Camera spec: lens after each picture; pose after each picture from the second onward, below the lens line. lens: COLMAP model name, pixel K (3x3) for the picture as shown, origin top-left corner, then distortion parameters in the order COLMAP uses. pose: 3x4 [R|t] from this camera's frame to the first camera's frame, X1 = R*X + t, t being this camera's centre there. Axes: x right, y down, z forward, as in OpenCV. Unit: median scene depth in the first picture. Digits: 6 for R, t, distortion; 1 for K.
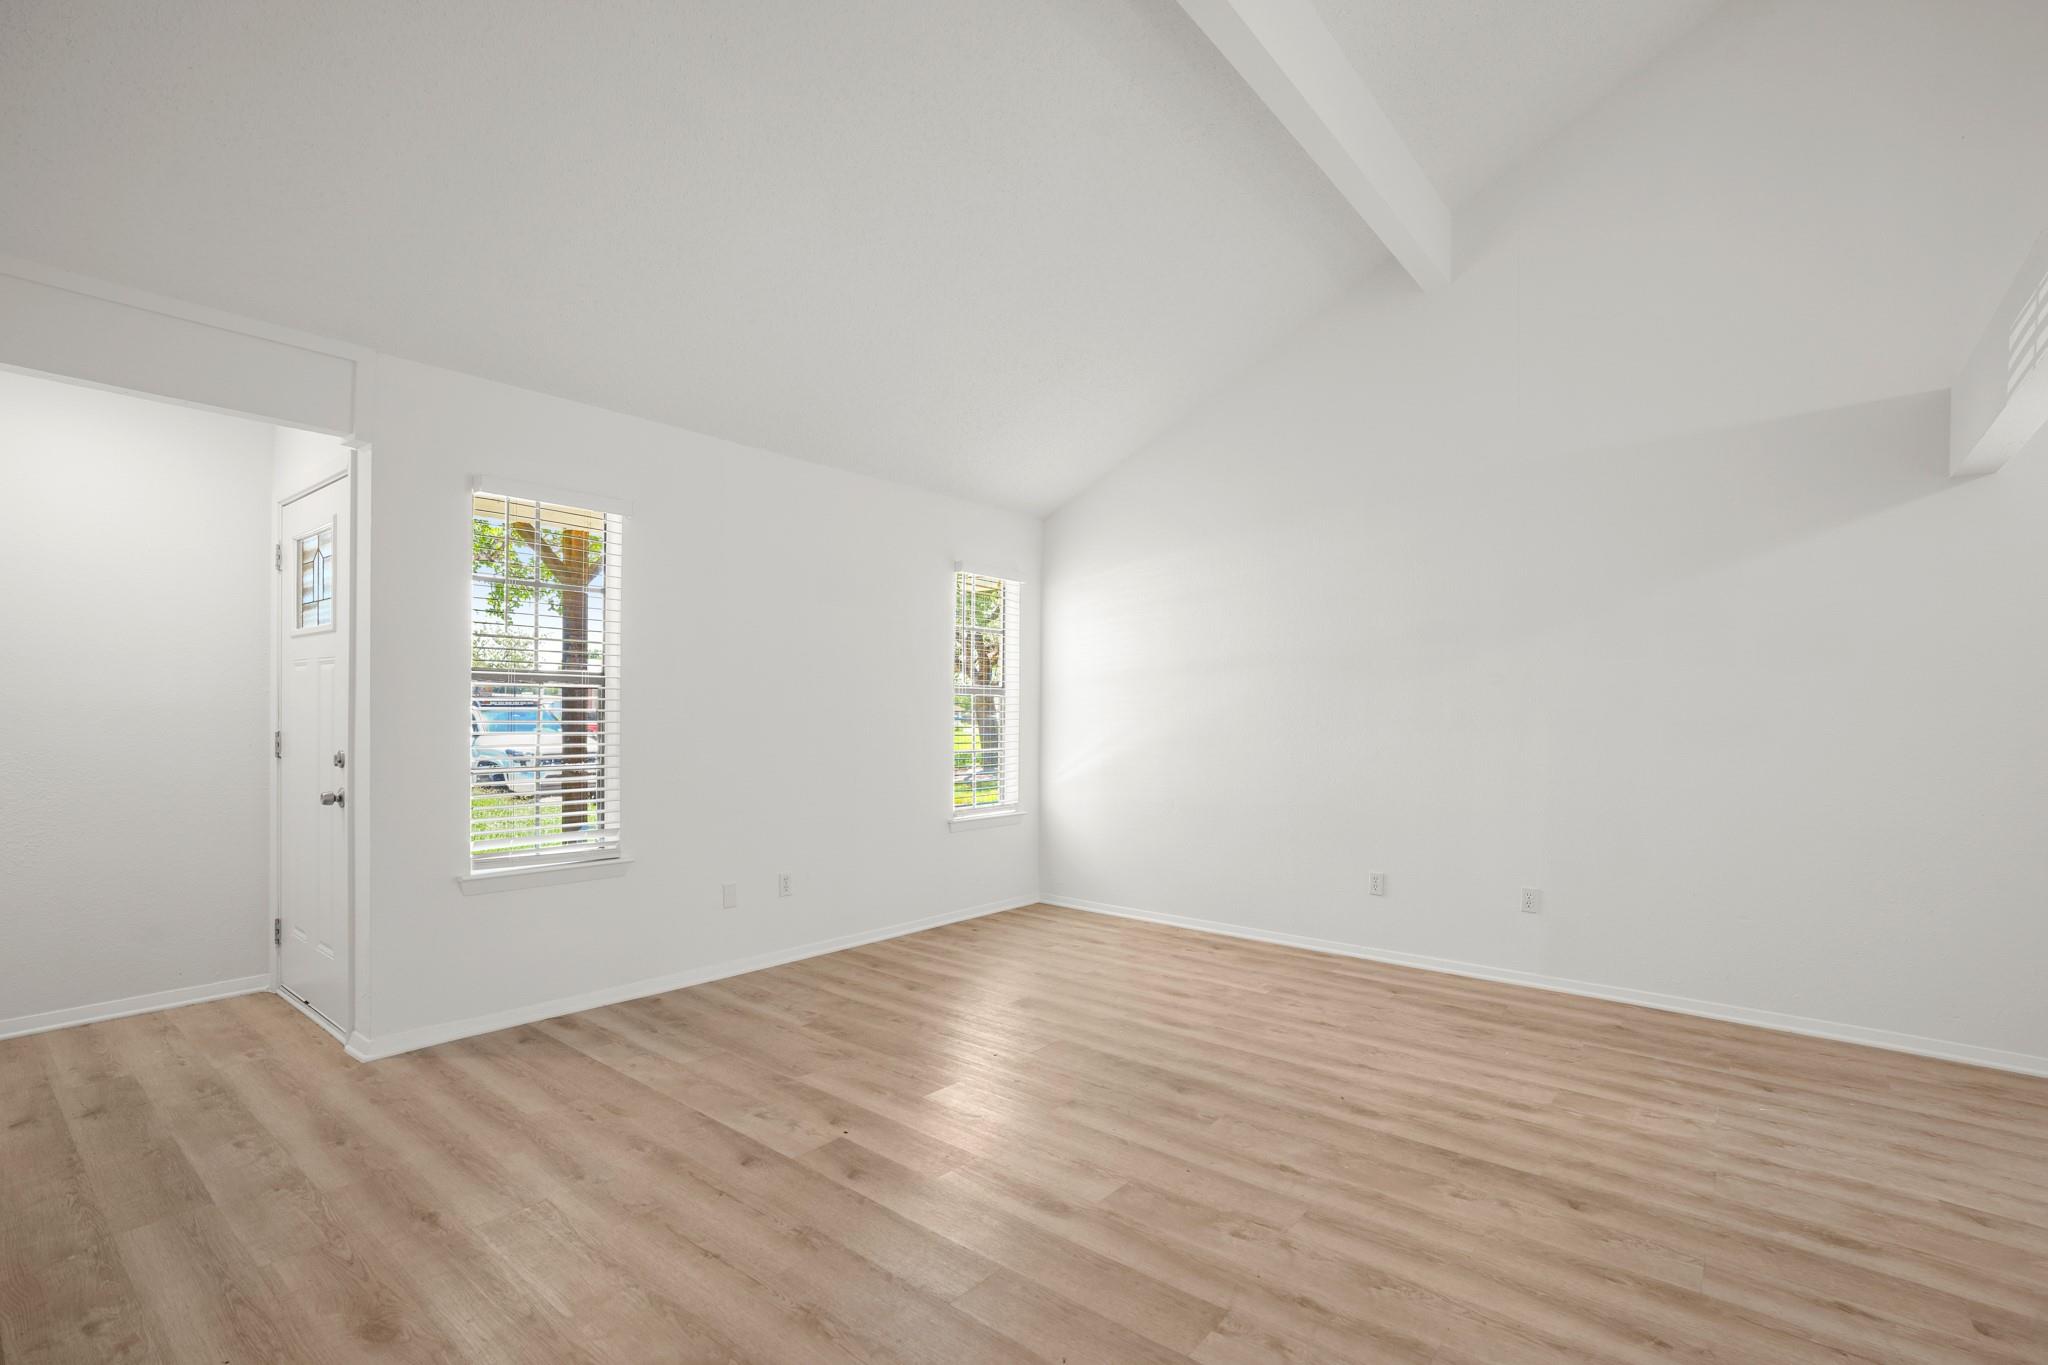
lens RADIAL K [[942.8, 0, 1037.0], [0, 942.8, 687.7], [0, 0, 1]] dist [-0.040665, 0.016050]
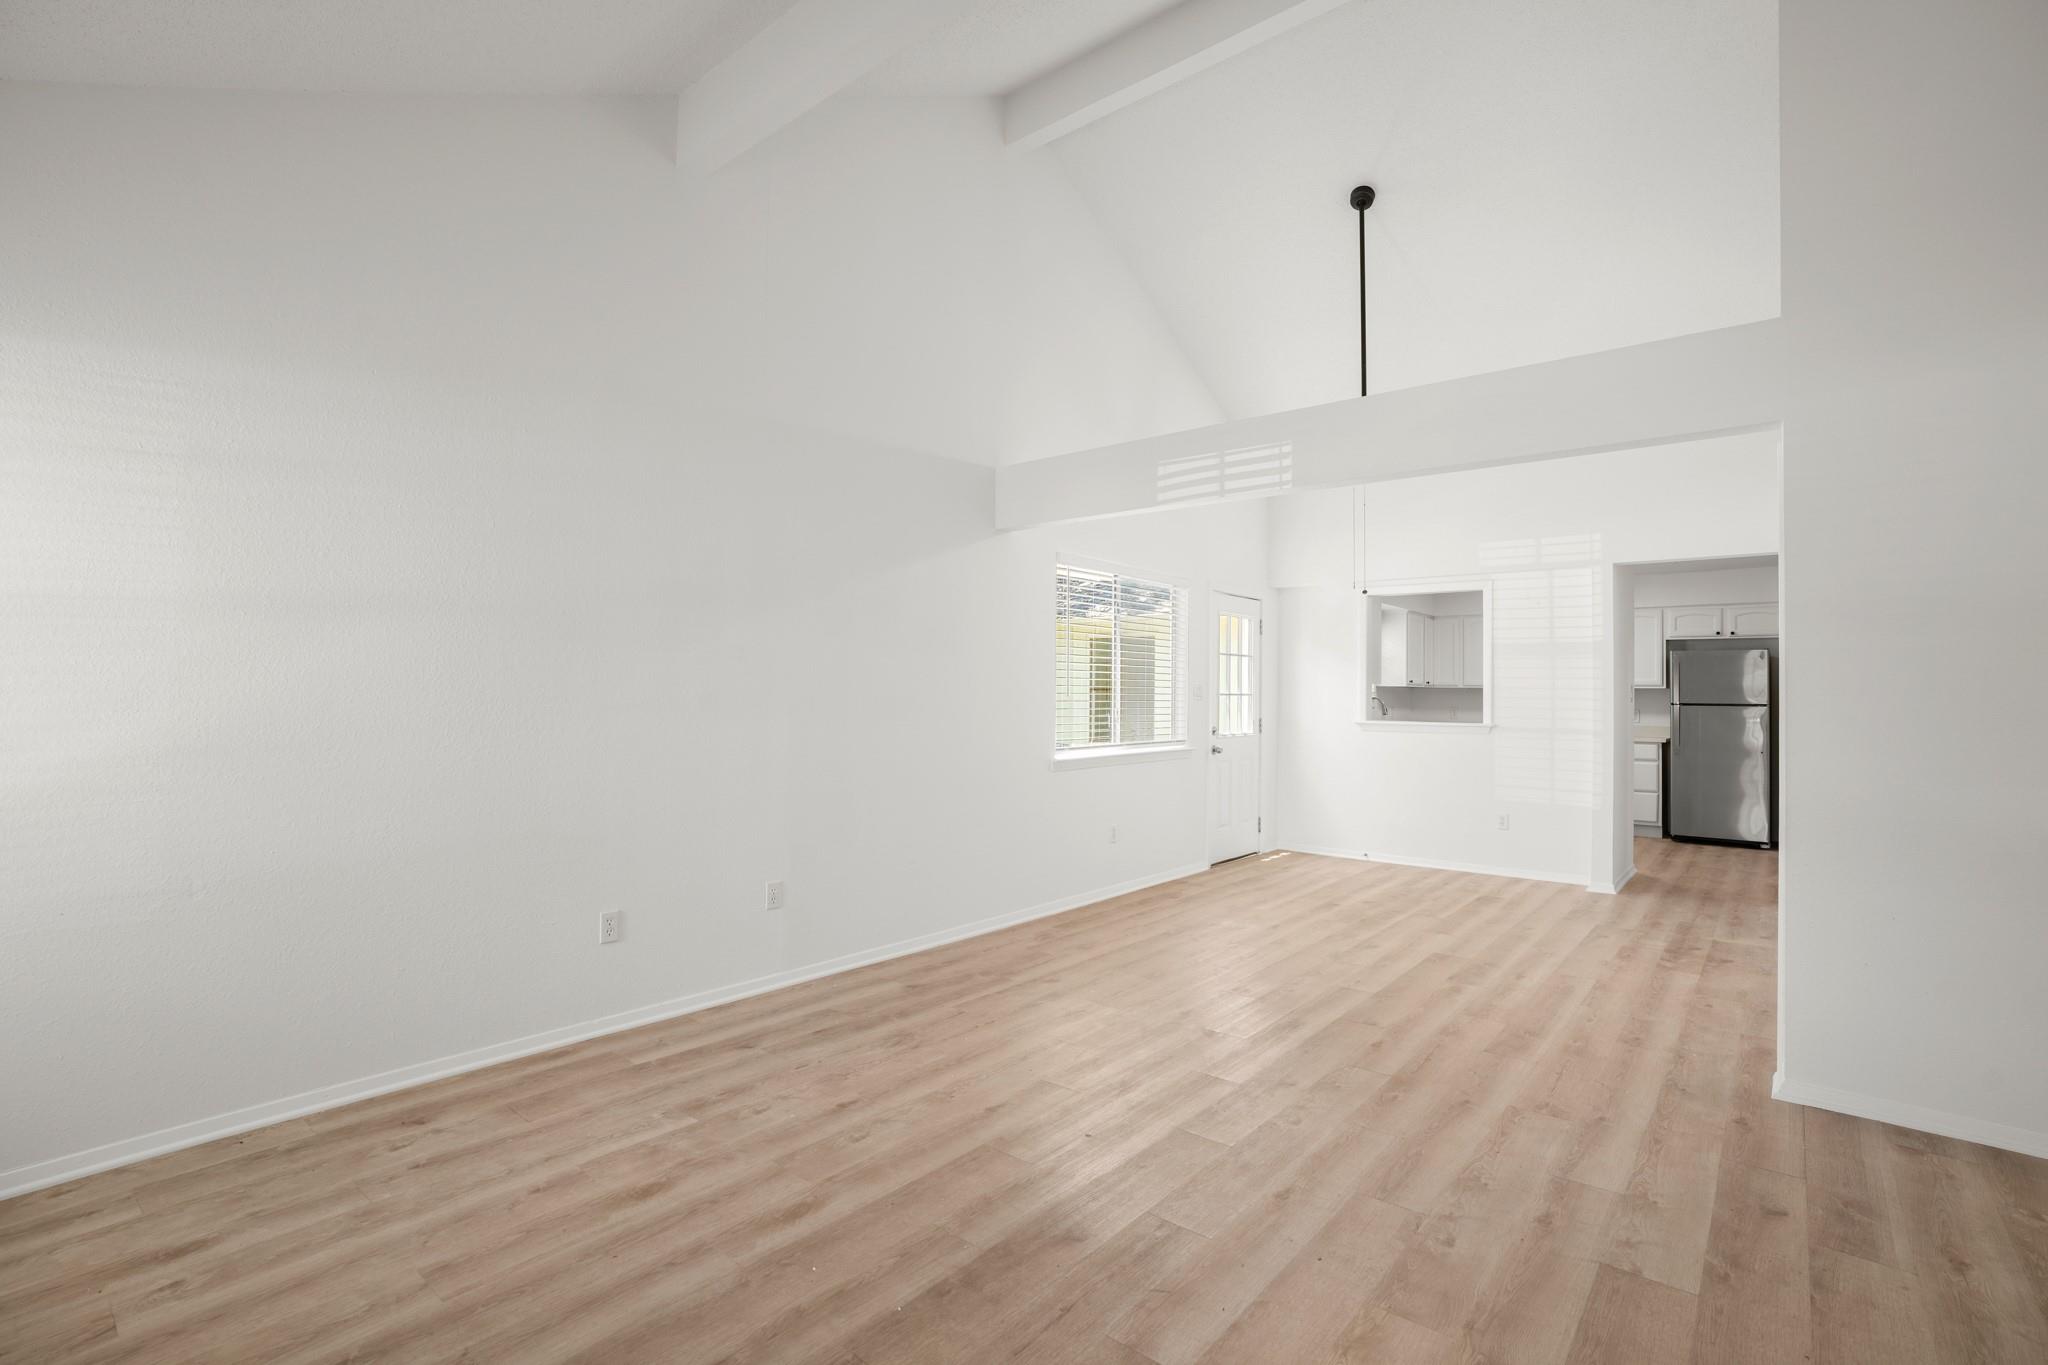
lens RADIAL K [[942.8, 0, 1029.1], [0, 942.8, 682.2], [0, 0, 1]] dist [-0.040665, 0.016050]
pose [[0.023628, 0.001421, 0.999720, -0.462997], [-0.033178, 0.999449, -0.000636, 0.013326], [-0.999170, -0.033154, 0.023662, 0.877025]]
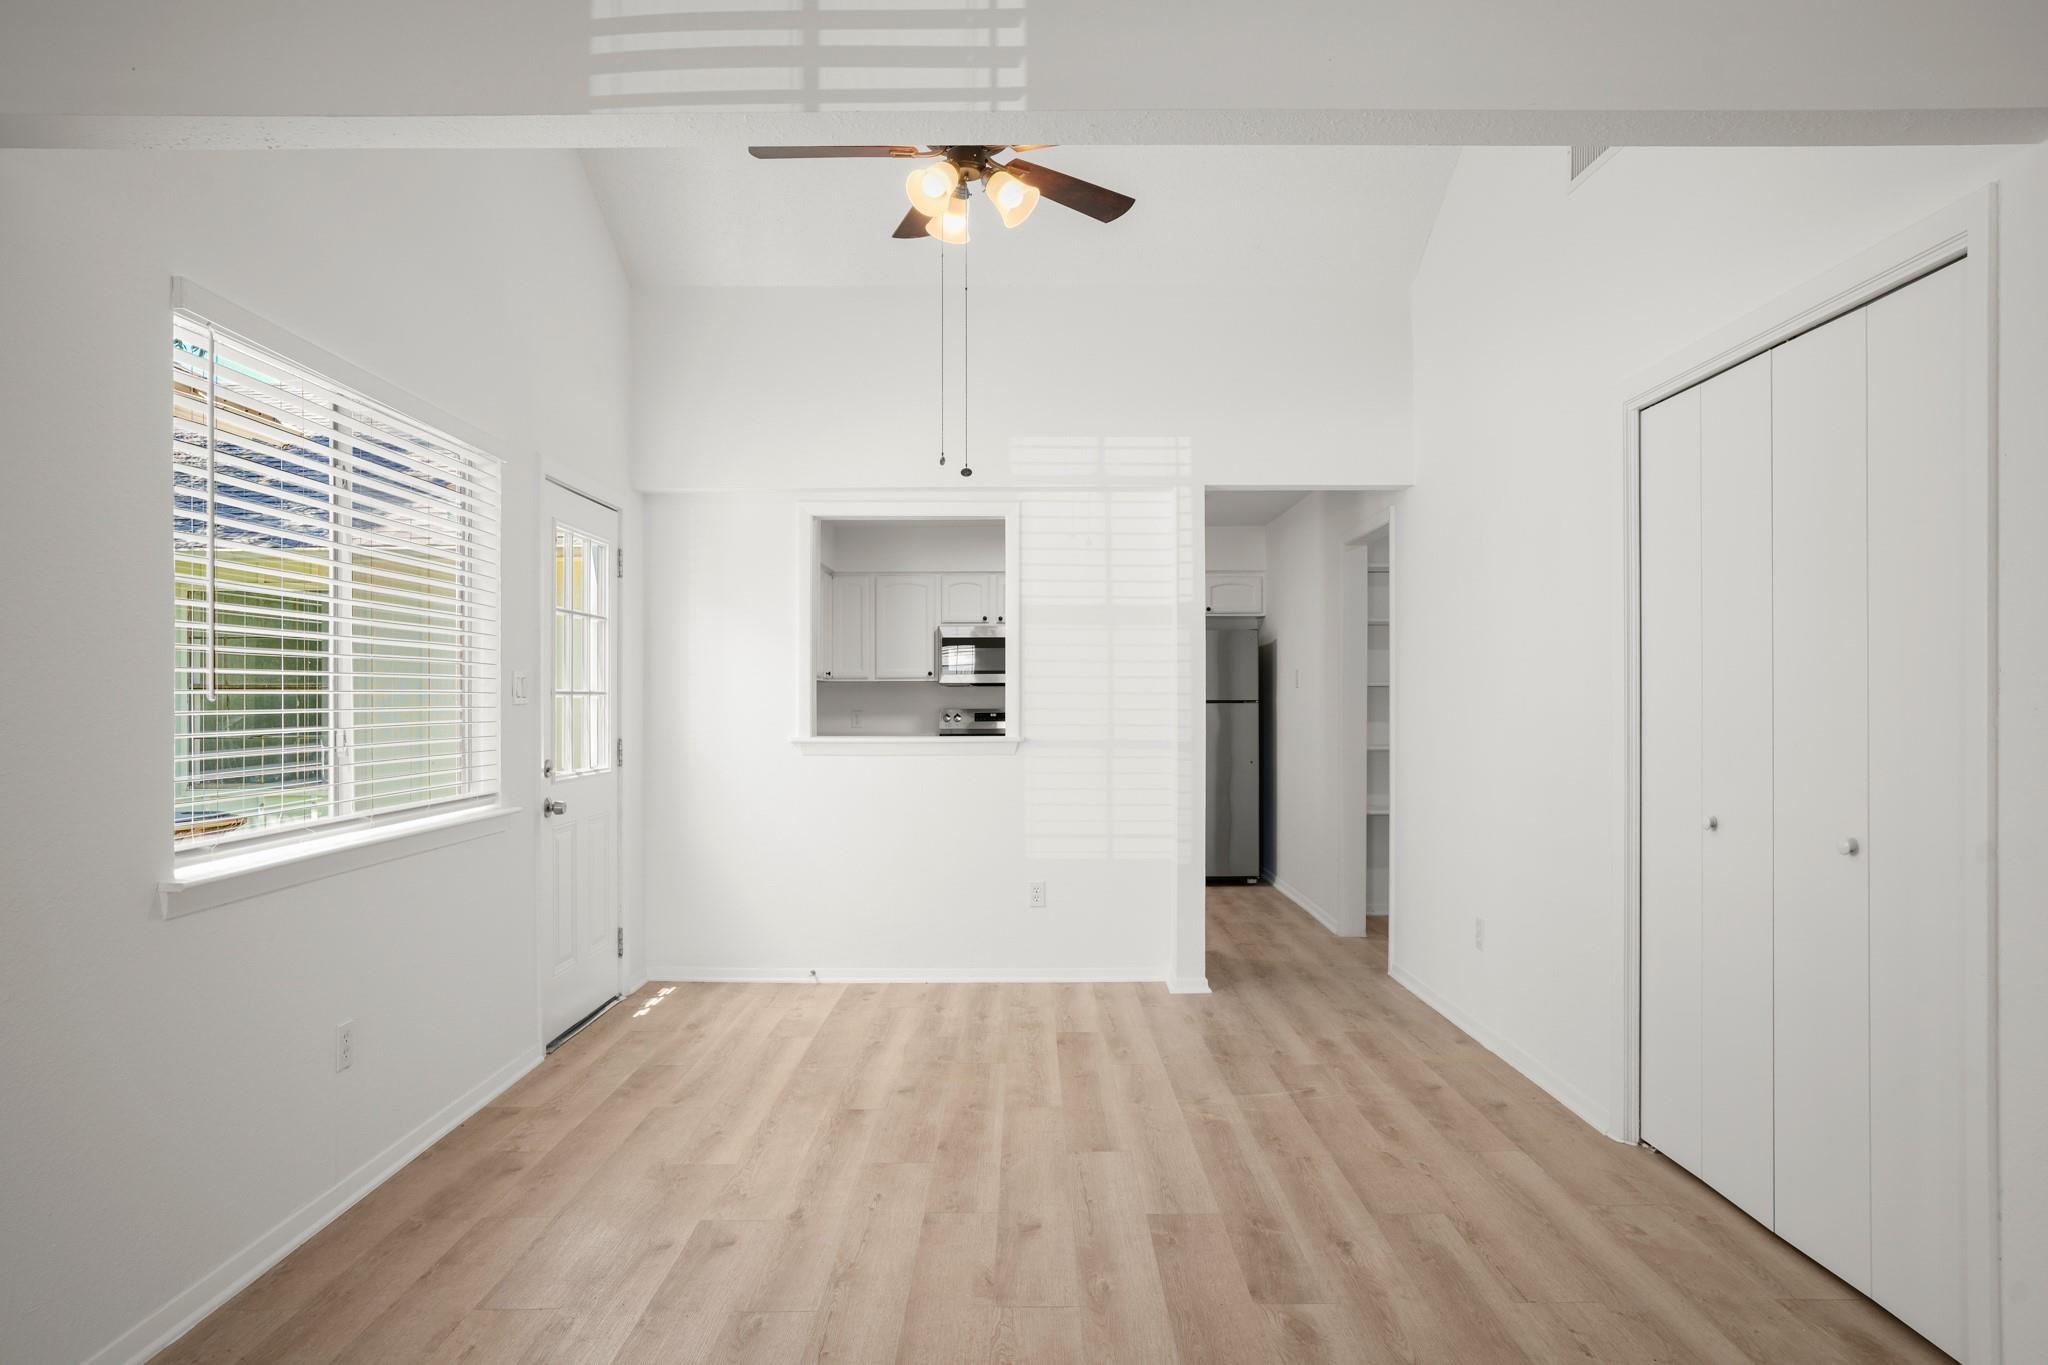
lens RADIAL K [[1220.9, 0, 1026.1], [0, 1220.9, 707.8], [0, 0, 1]] dist [-0.014118, 0.002953]
pose [[-0.621158, -0.016530, 0.783511, 0.238564], [-0.023741, 0.999716, 0.002269, 0.025196], [-0.783326, -0.017192, -0.621374, 0.917812]]
